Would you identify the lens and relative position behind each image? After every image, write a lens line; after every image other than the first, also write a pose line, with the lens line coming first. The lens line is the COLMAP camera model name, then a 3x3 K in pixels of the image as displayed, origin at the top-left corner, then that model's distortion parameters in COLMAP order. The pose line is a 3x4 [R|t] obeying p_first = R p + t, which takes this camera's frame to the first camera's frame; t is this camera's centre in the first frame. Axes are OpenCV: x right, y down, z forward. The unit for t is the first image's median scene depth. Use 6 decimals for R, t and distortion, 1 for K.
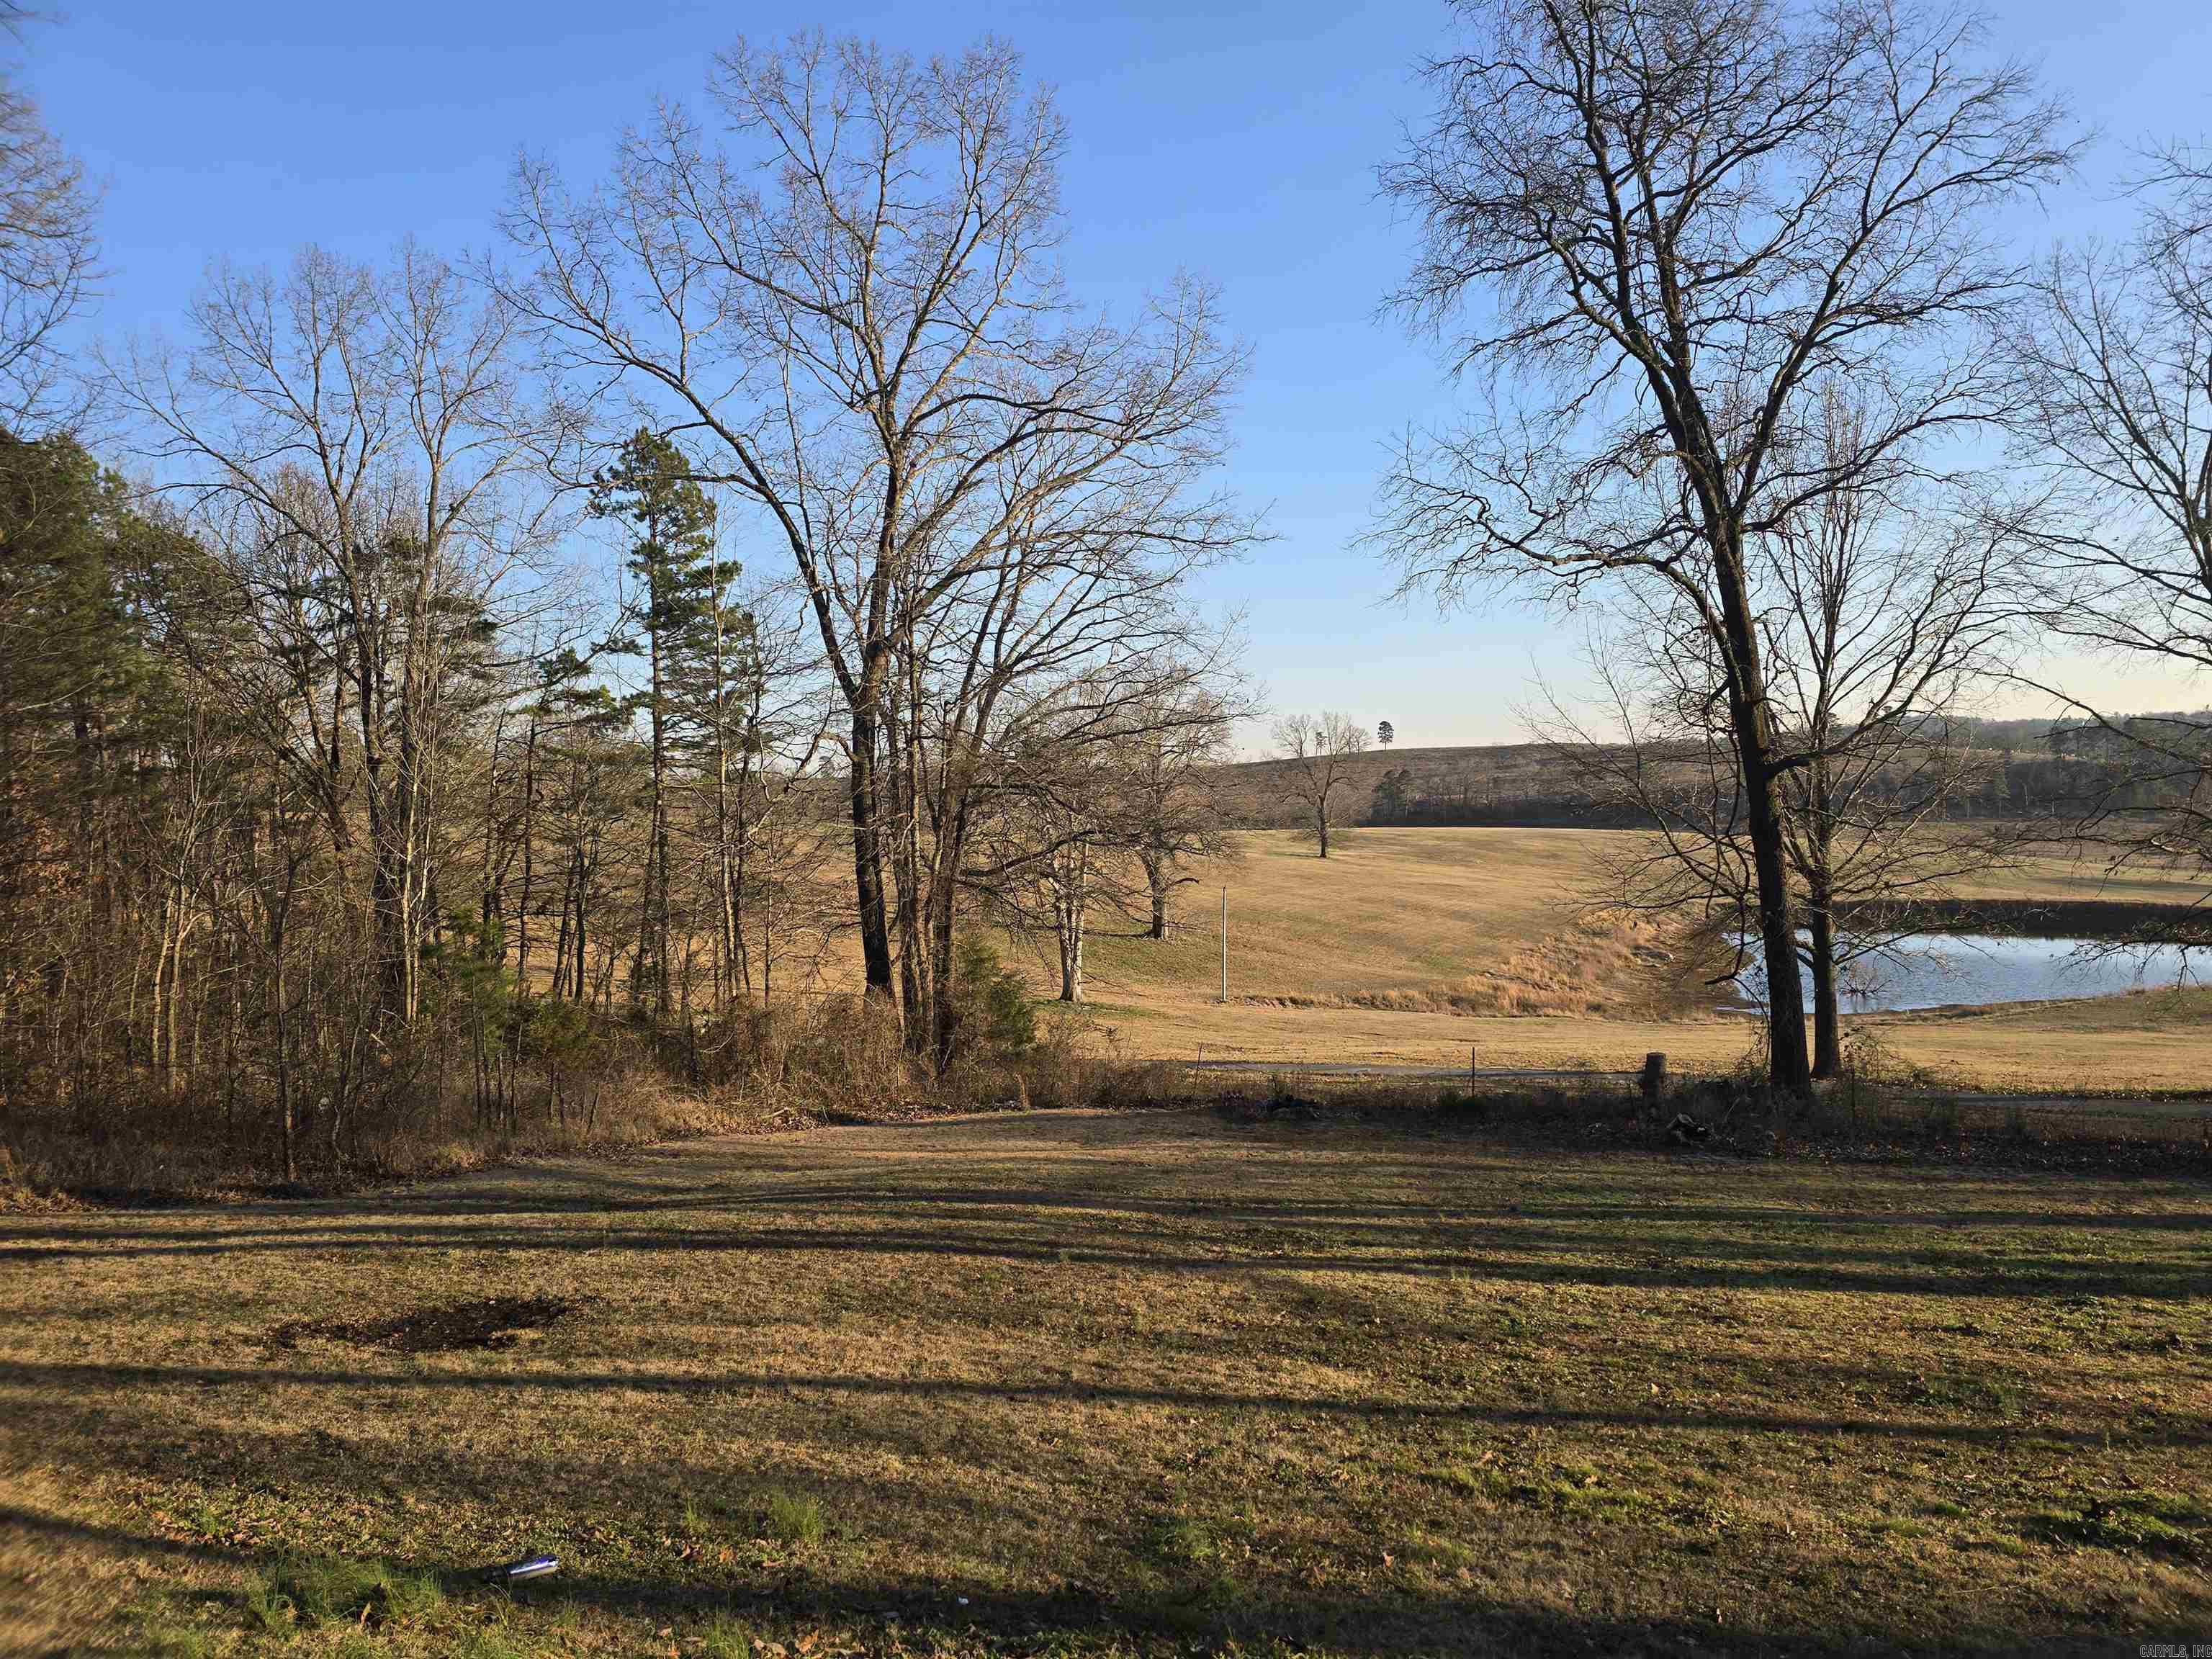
lens RADIAL K [[1532.8, 0, 1105.0], [0, 1532.8, 808.4], [0, 0, 1]] dist [0.101457, -0.112242]
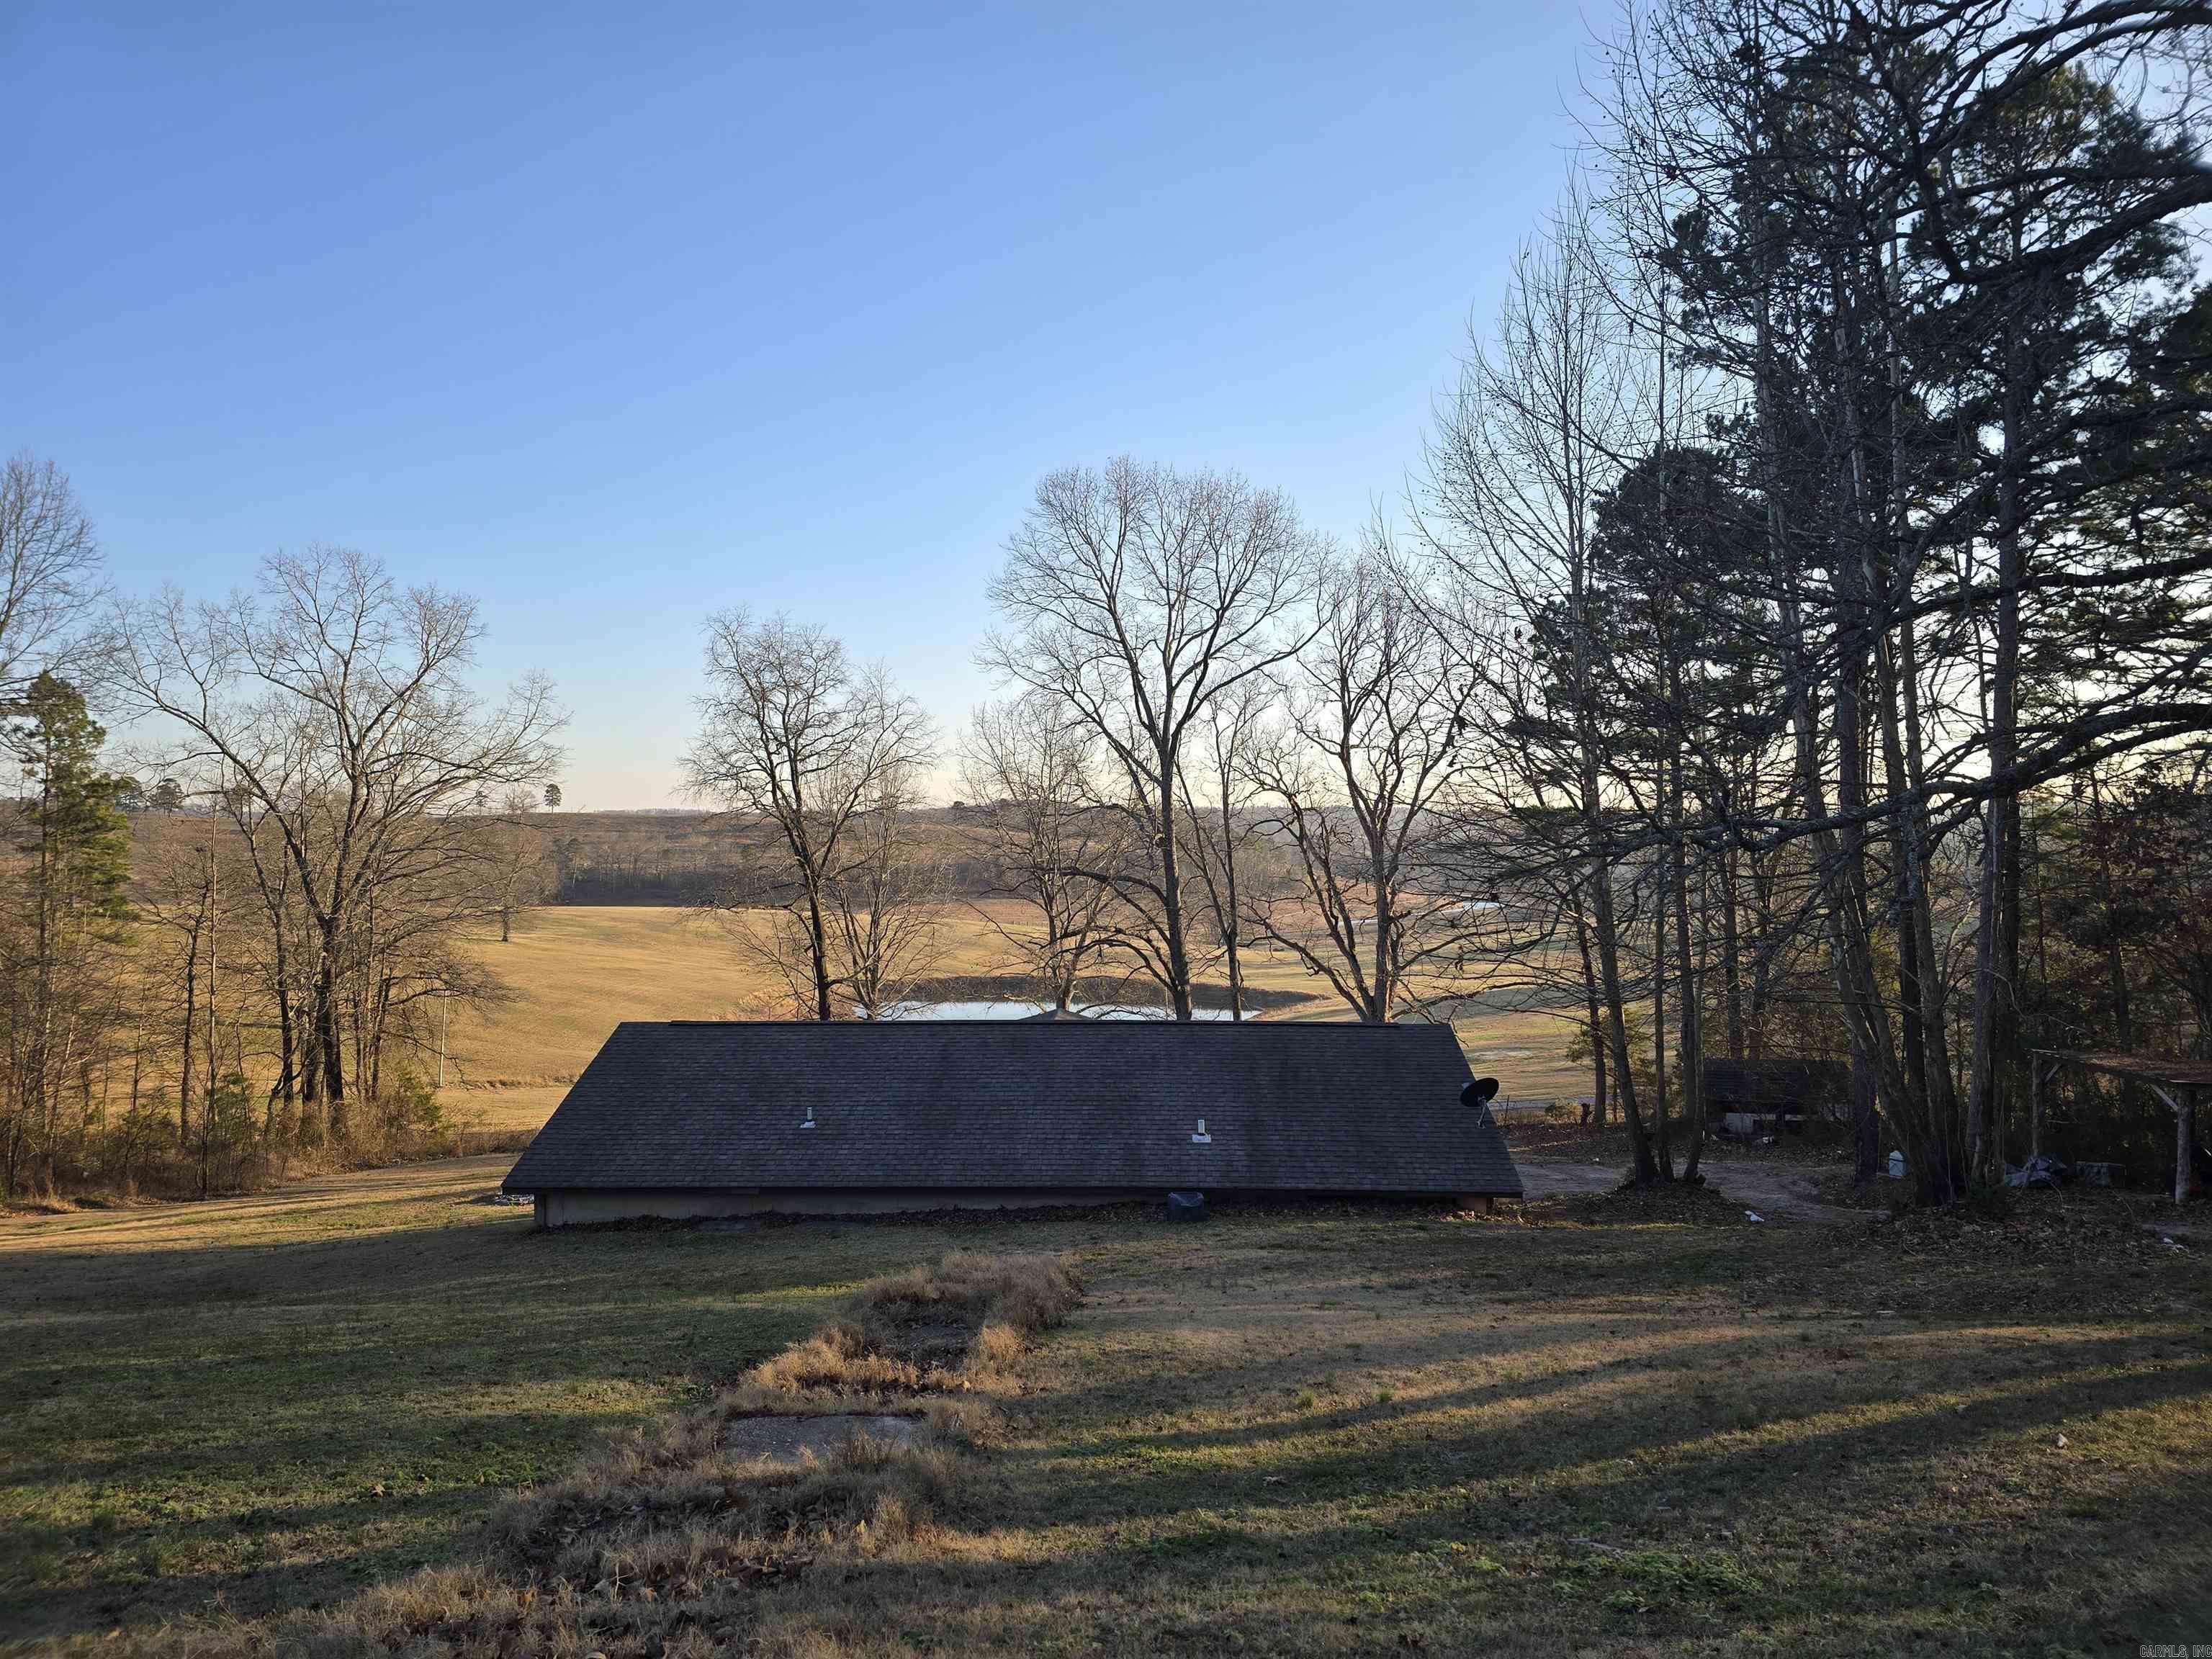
lens RADIAL K [[1532.8, 0, 1105.0], [0, 1532.8, 808.4], [0, 0, 1]] dist [0.101457, -0.112242]
pose [[0.863354, 0.044447, 0.502637, -0.086076], [-0.025067, 0.998661, -0.045254, -0.042722], [-0.503975, 0.026470, 0.863313, -0.271071]]
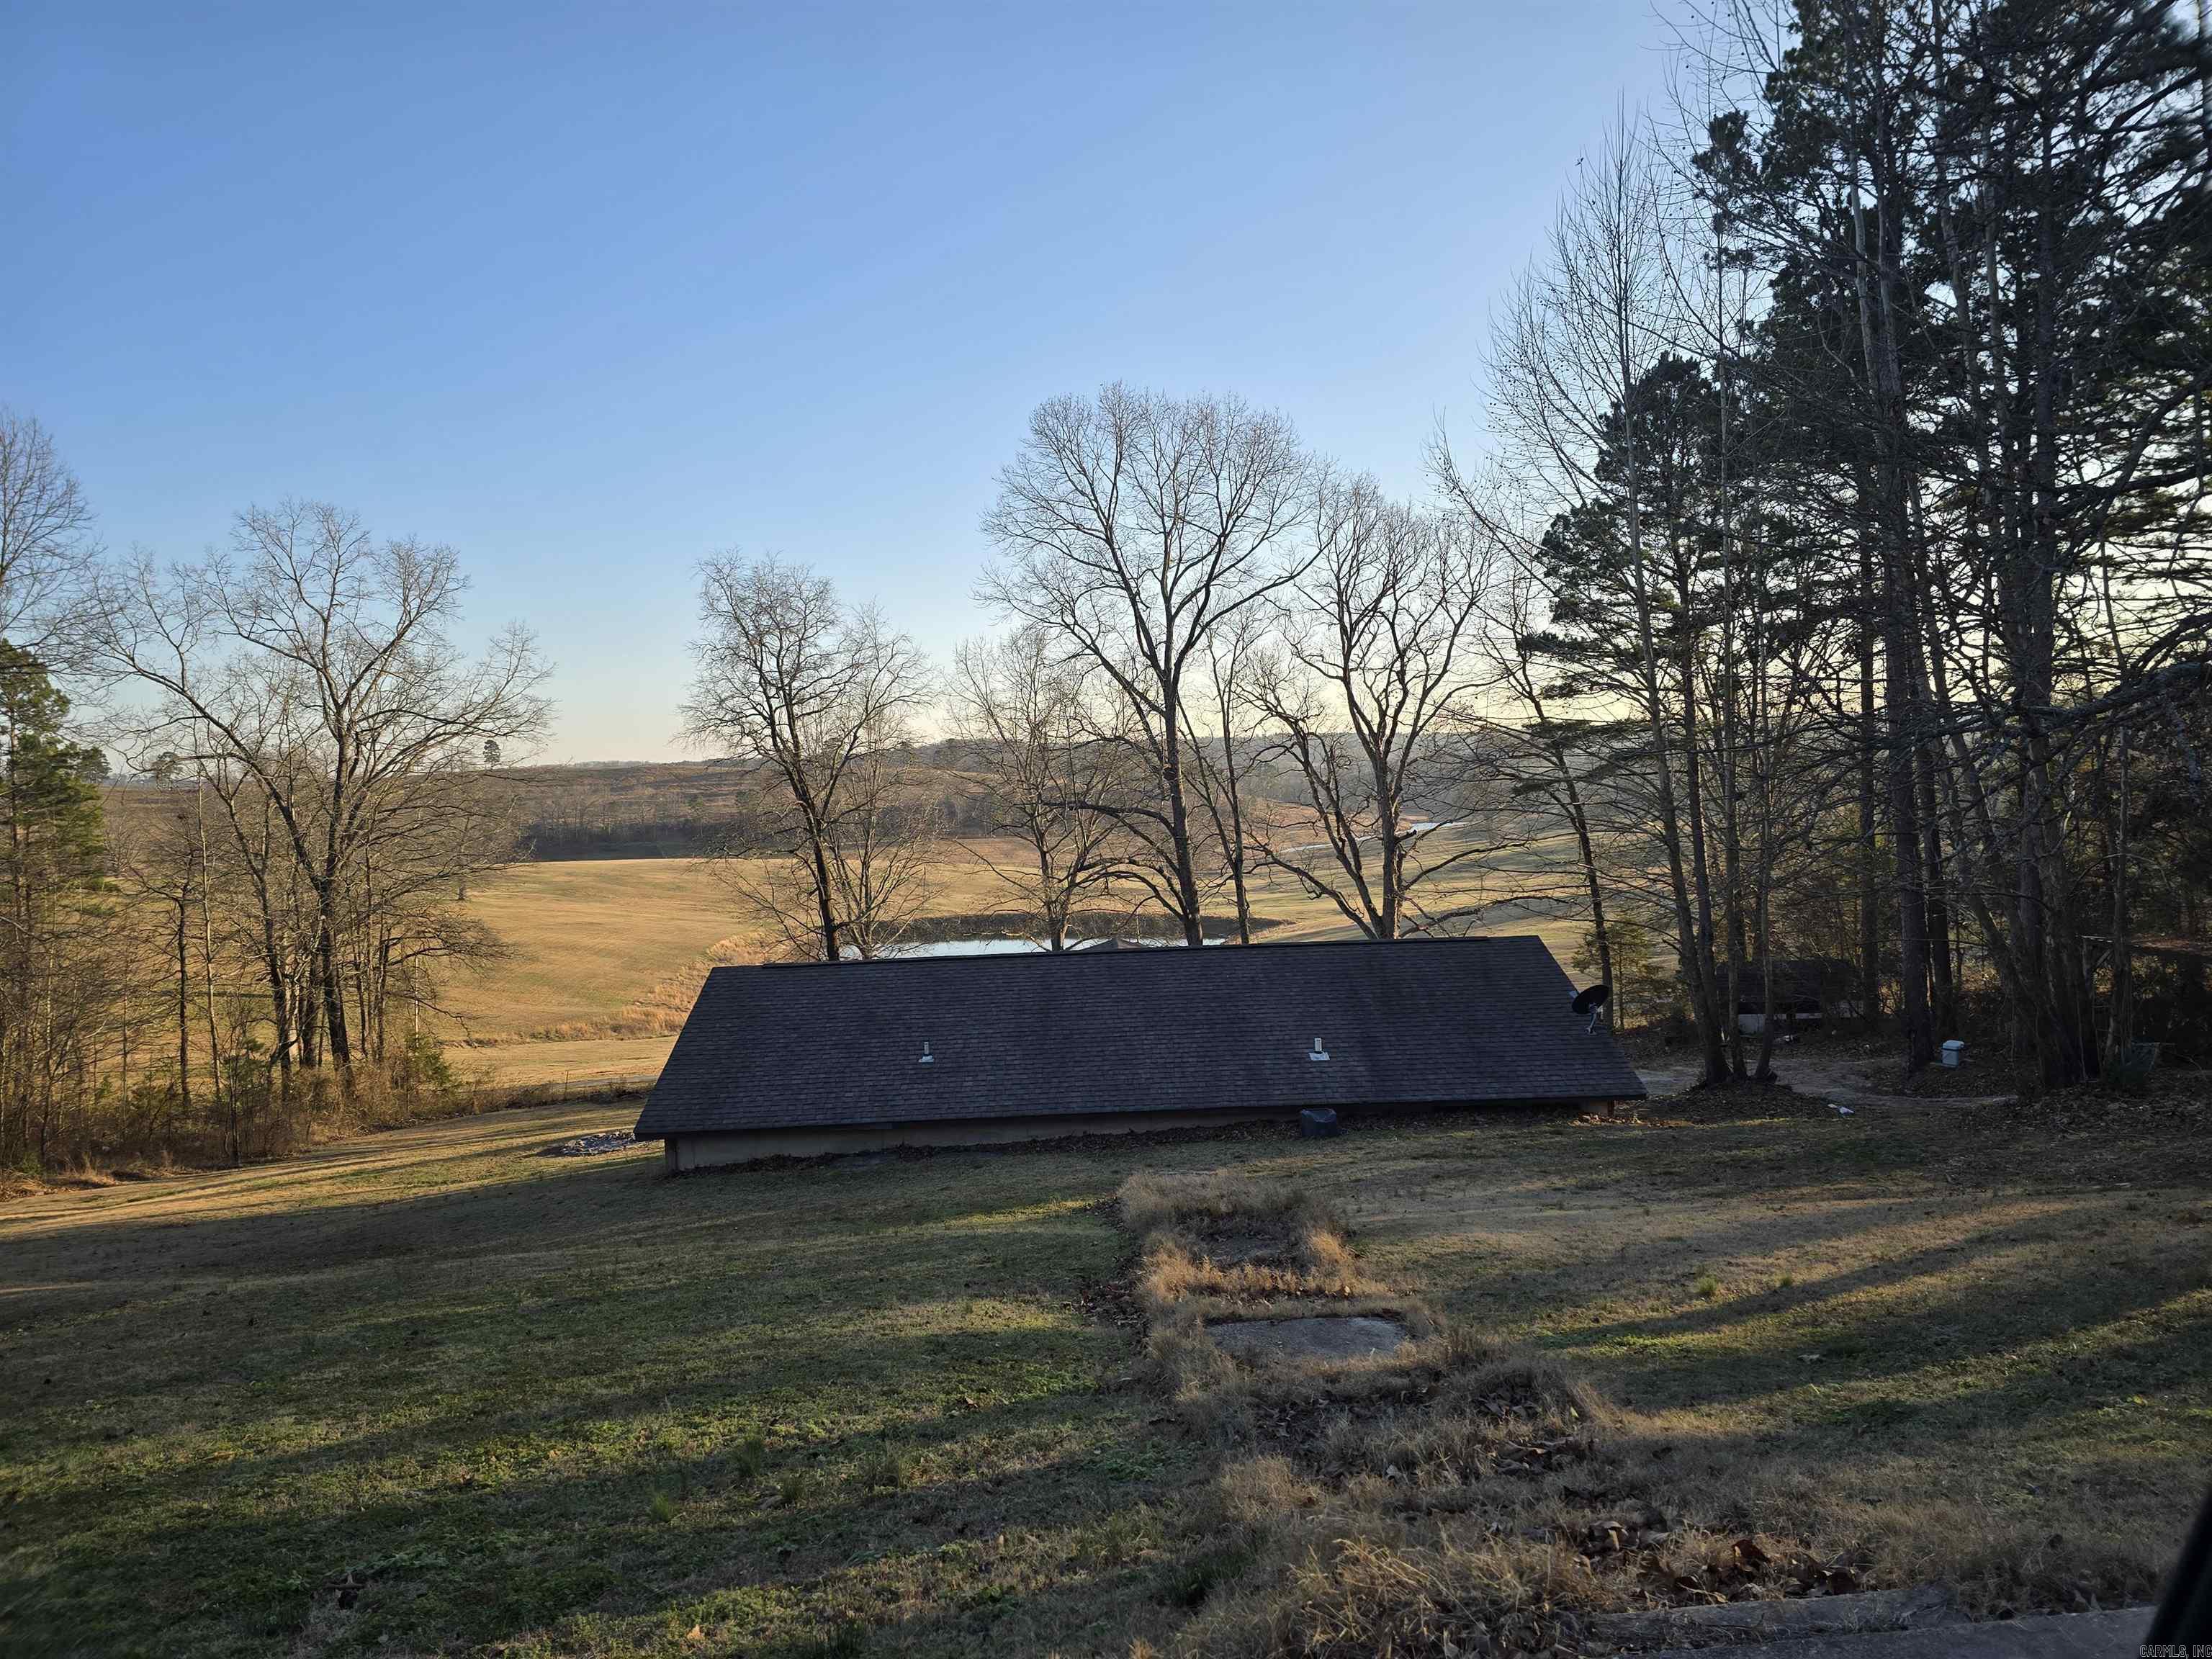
lens RADIAL K [[1532.8, 0, 1105.0], [0, 1532.8, 808.4], [0, 0, 1]] dist [0.101457, -0.112242]
pose [[0.846017, -0.010258, 0.533057, -0.102007], [0.014255, 0.999893, -0.003383, -0.041666], [-0.532965, 0.010461, 0.846073, -0.261088]]
